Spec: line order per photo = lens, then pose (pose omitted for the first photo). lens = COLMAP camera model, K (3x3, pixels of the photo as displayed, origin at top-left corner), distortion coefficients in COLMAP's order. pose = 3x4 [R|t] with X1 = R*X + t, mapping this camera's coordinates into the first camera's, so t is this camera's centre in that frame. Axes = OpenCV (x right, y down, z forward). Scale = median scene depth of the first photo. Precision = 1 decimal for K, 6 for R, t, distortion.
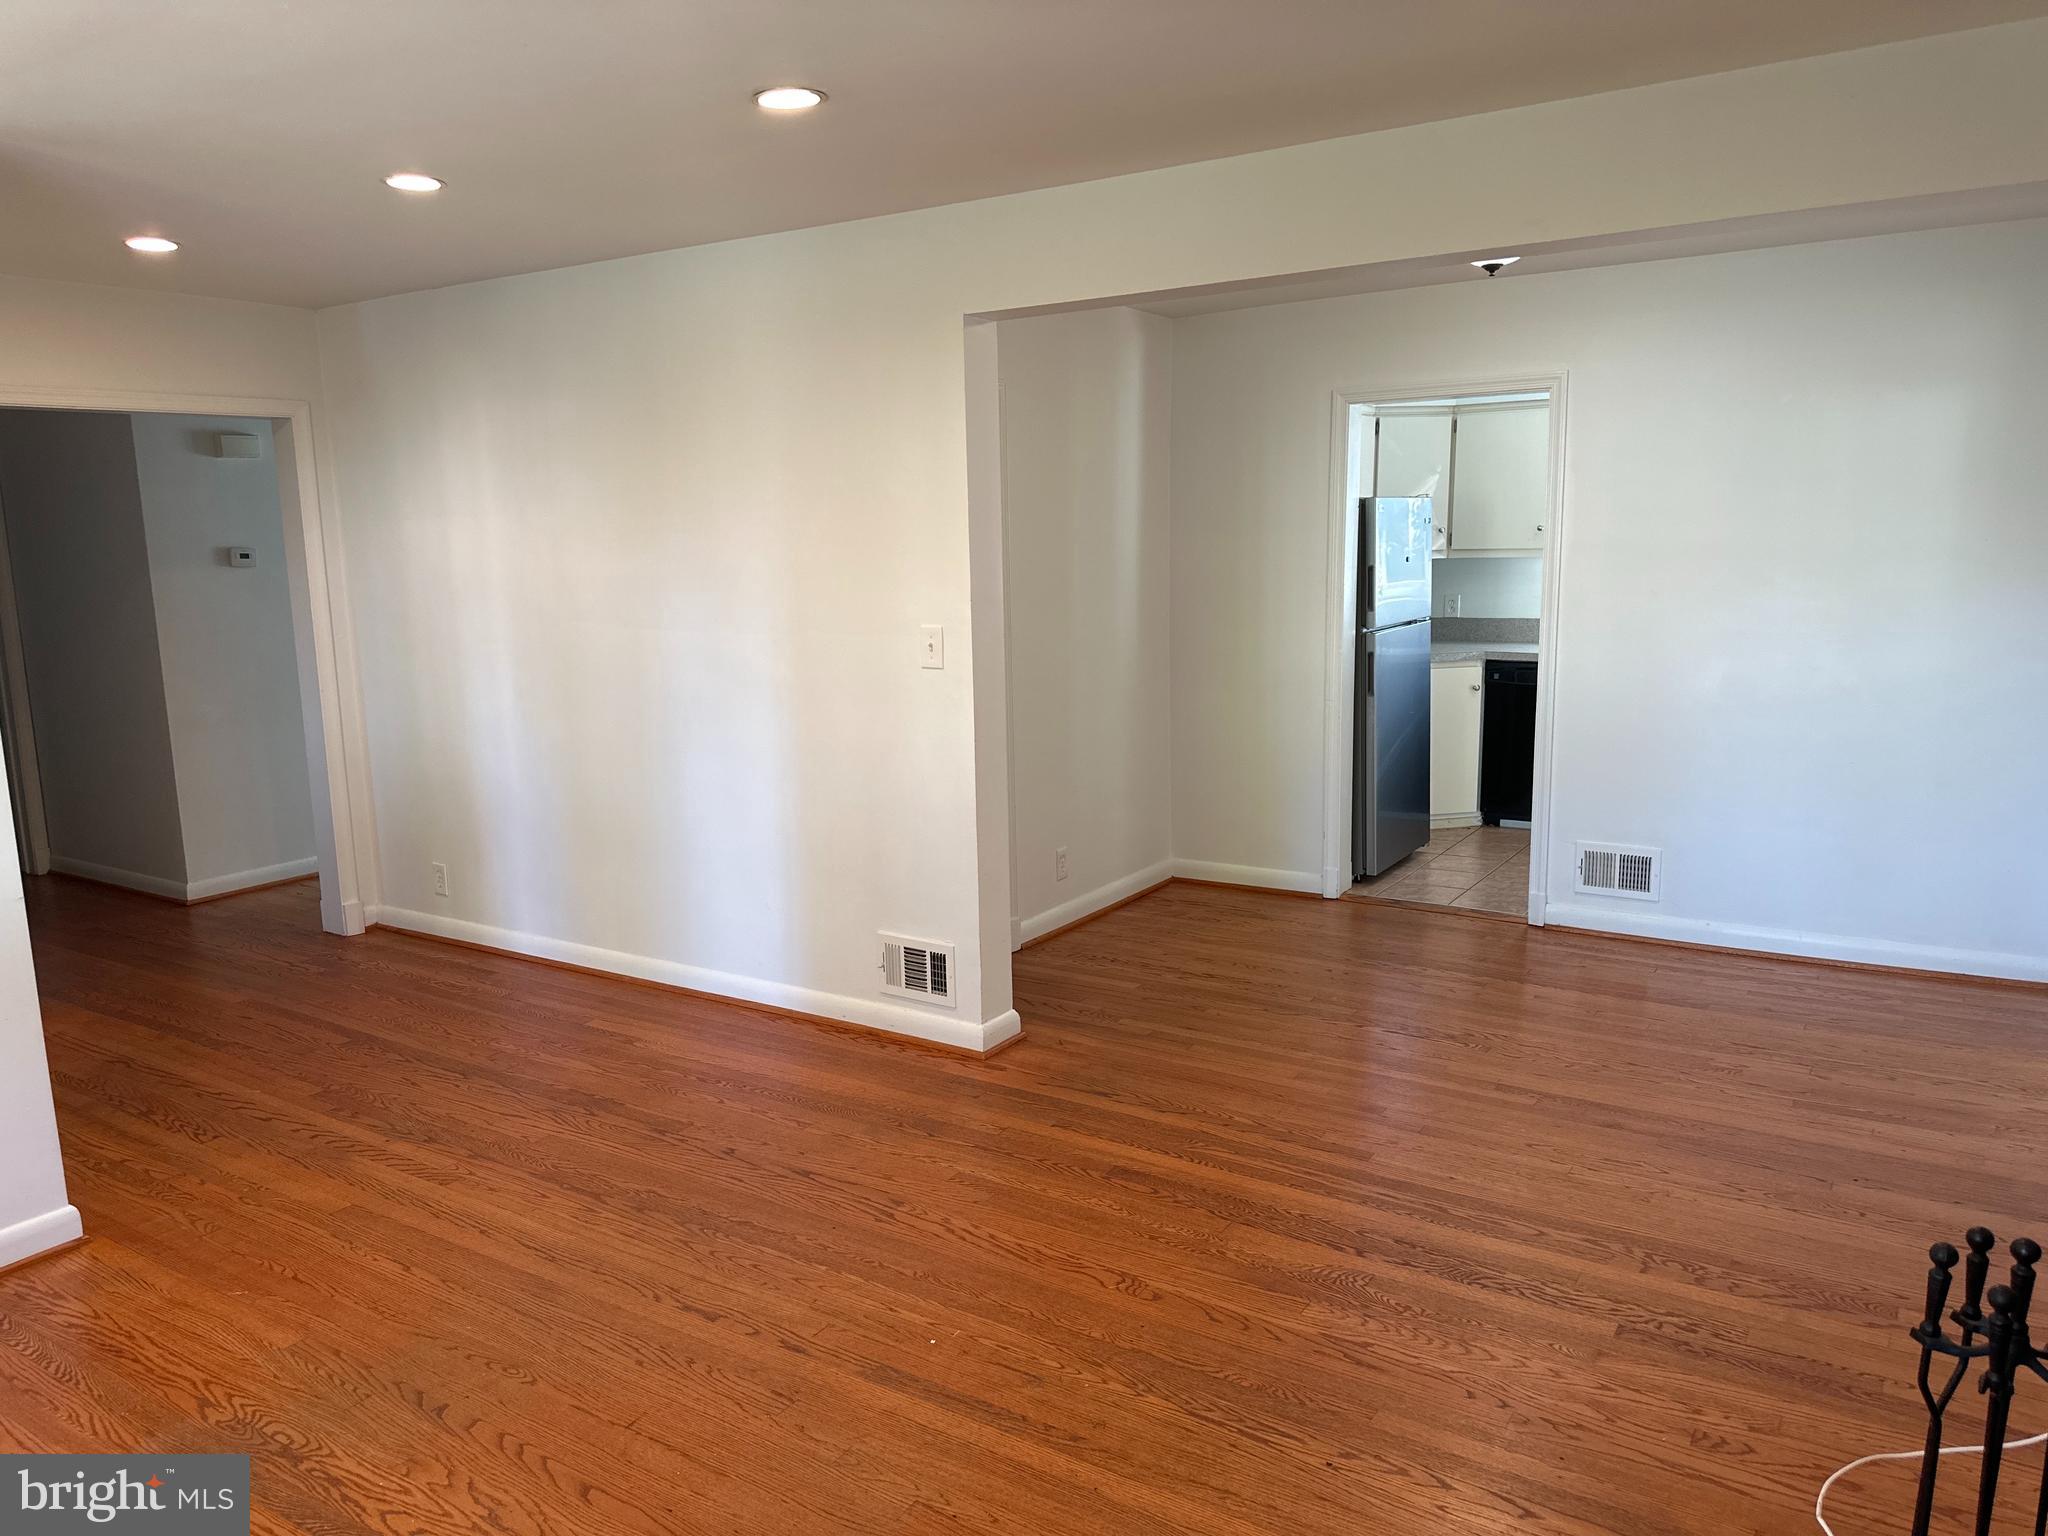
lens RADIAL K [[1446.1, 0, 1002.4], [0, 1446.1, 753.1], [0, 0, 1]] dist [0.064725, -0.084527]
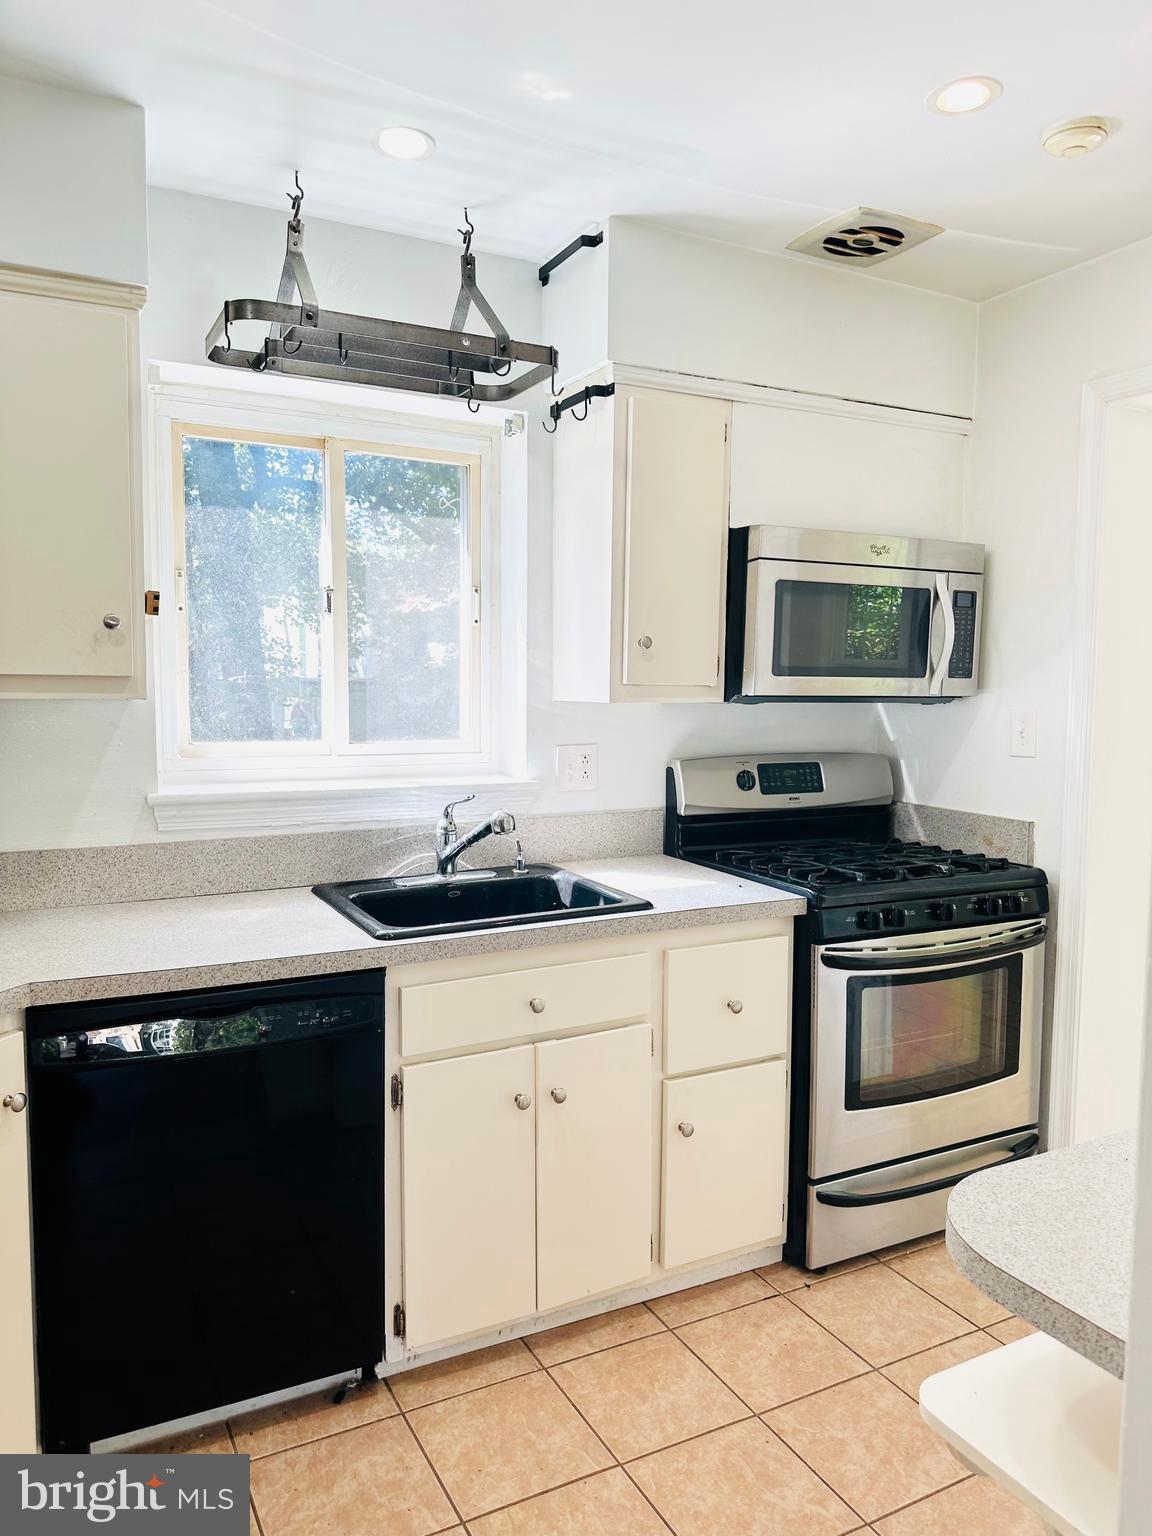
lens RADIAL K [[1084.6, 0, 549.5], [0, 1084.6, 779.2], [0, 0, 1]] dist [0.064725, -0.084527]
pose [[0.503464, -0.057851, 0.862077, 0.295850], [0.119538, 0.992824, -0.003187, -0.161162], [-0.855707, 0.104656, 0.506767, 1.247563]]
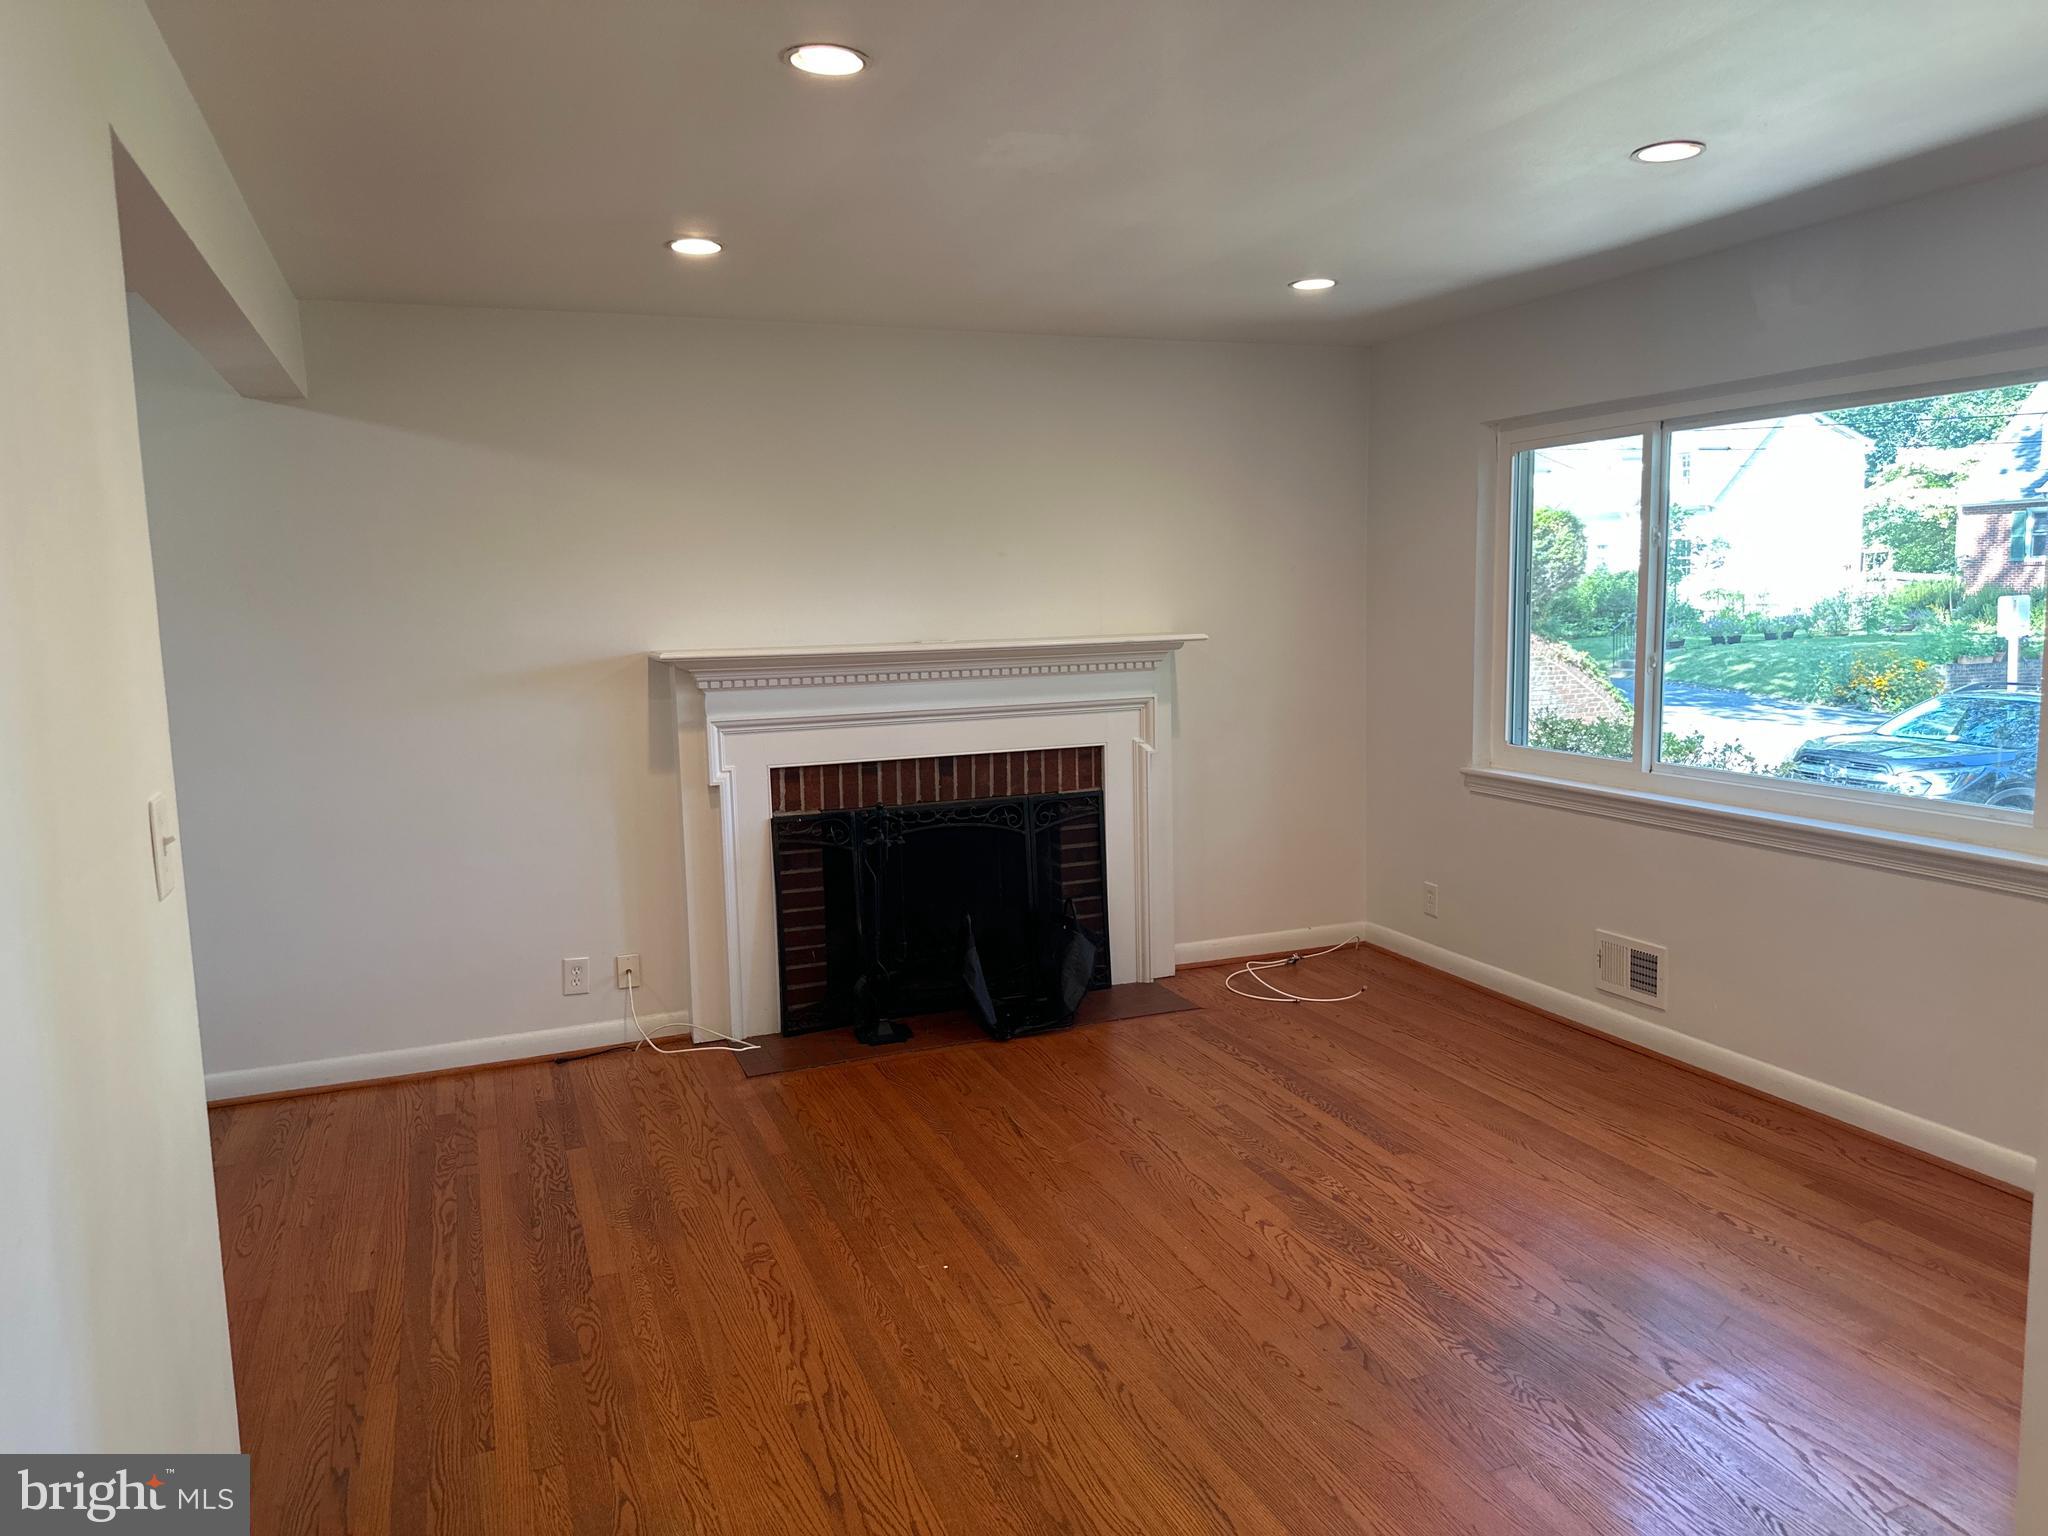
lens RADIAL K [[1446.1, 0, 1025.1], [0, 1446.1, 772.9], [0, 0, 1]] dist [0.064725, -0.084527]
pose [[-0.818204, -0.027304, 0.574279, -0.481086], [0.138014, 0.960336, 0.242295, -0.158015], [-0.558117, 0.277506, -0.781982, 1.121839]]
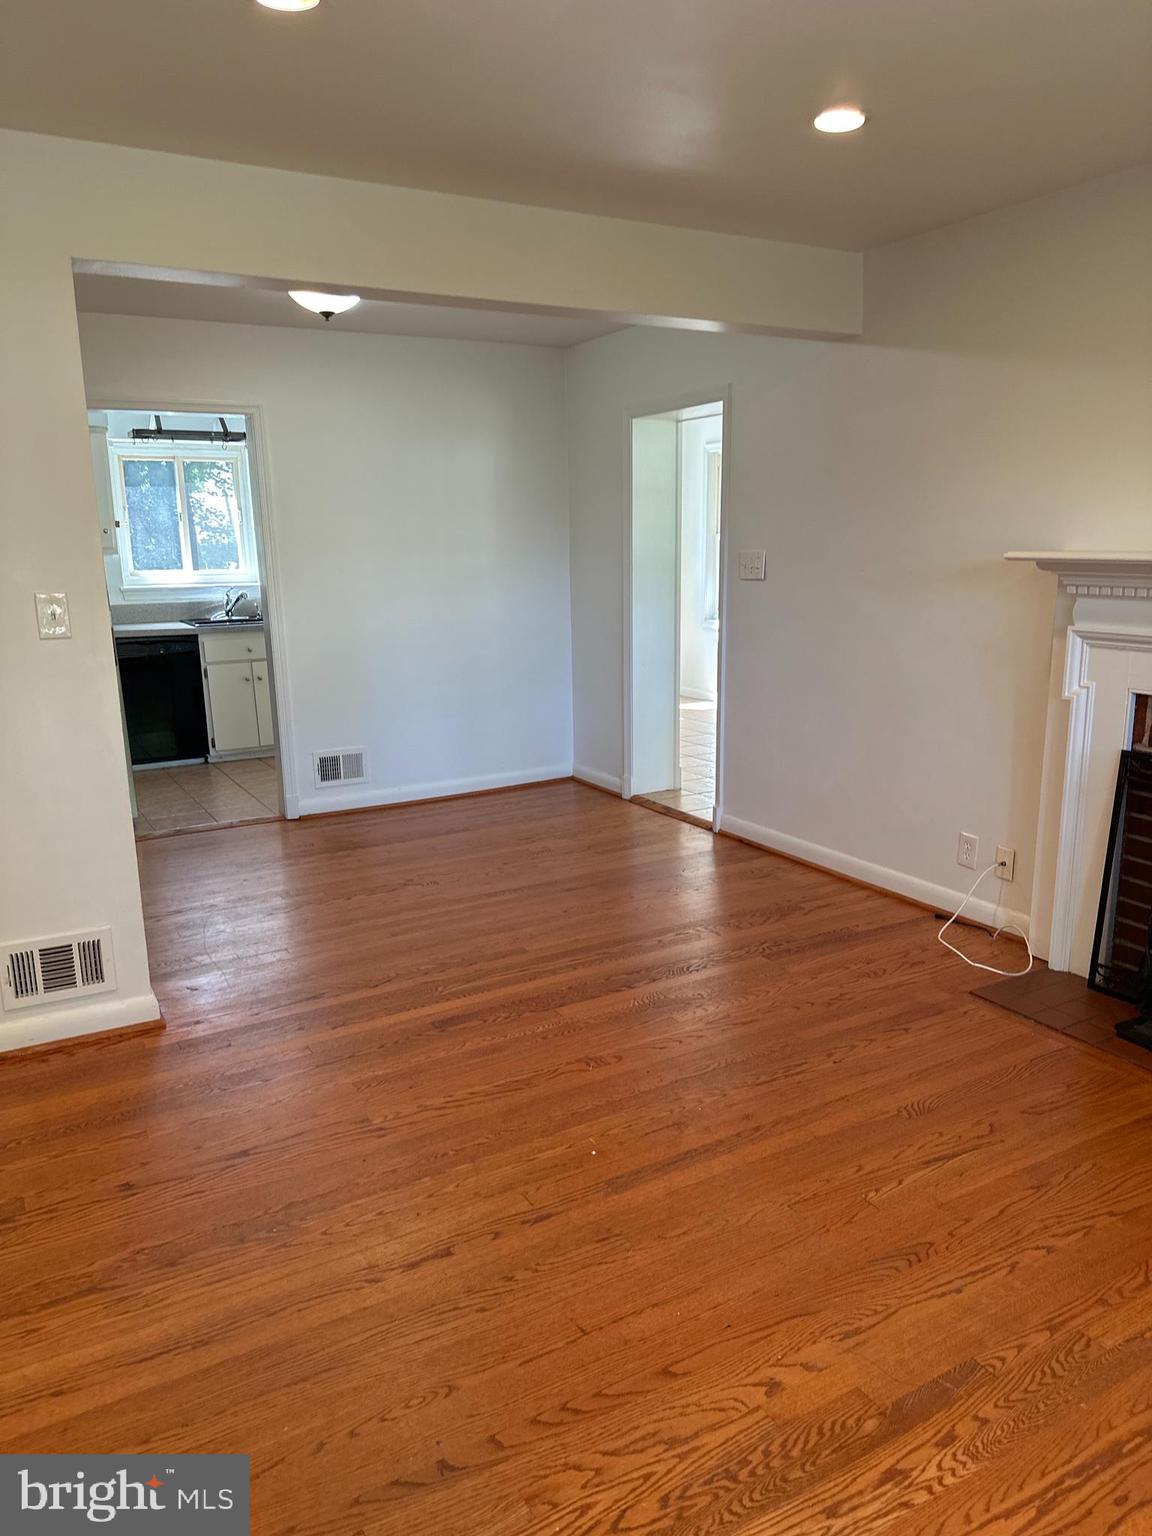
lens RADIAL K [[1084.6, 0, 573.3], [0, 1084.6, 787.3], [0, 0, 1]] dist [0.064725, -0.084527]
pose [[0.453420, -0.186900, 0.871480, -0.503109], [0.145568, 0.980167, 0.134472, -0.012758], [-0.879329, 0.065887, 0.471634, 0.360237]]
